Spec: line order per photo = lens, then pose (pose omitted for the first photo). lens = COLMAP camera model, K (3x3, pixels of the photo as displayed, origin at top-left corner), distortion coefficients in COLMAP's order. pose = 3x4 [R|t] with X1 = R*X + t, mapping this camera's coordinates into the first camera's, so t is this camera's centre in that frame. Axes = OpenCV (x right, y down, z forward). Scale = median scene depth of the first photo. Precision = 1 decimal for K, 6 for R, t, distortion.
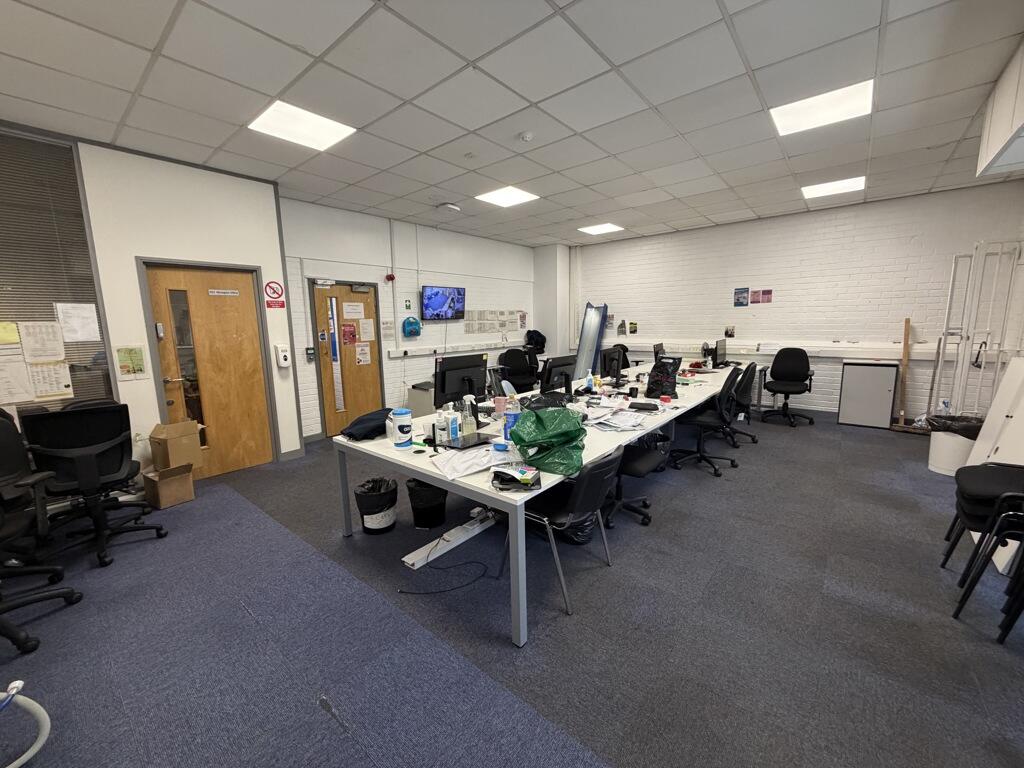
lens RADIAL K [[408.3, 0, 512.6], [0, 408.3, 382.7], [0, 0, 1]] dist [0.004541, 0.000127]
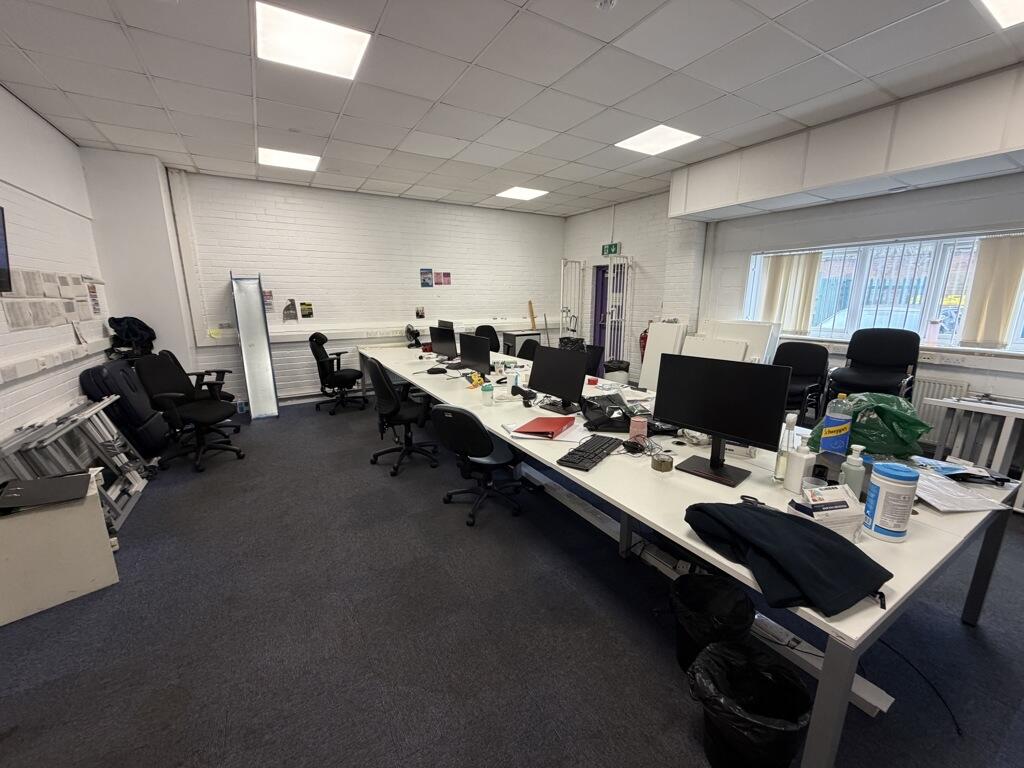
lens RADIAL K [[408.3, 0, 511.9], [0, 408.3, 387.6], [0, 0, 1]] dist [0.004541, 0.000127]
pose [[0.335090, -0.188374, 0.923163, -0.332608], [0.136468, 0.979181, 0.150270, -0.063826], [-0.932251, 0.075628, 0.353821, 0.445863]]
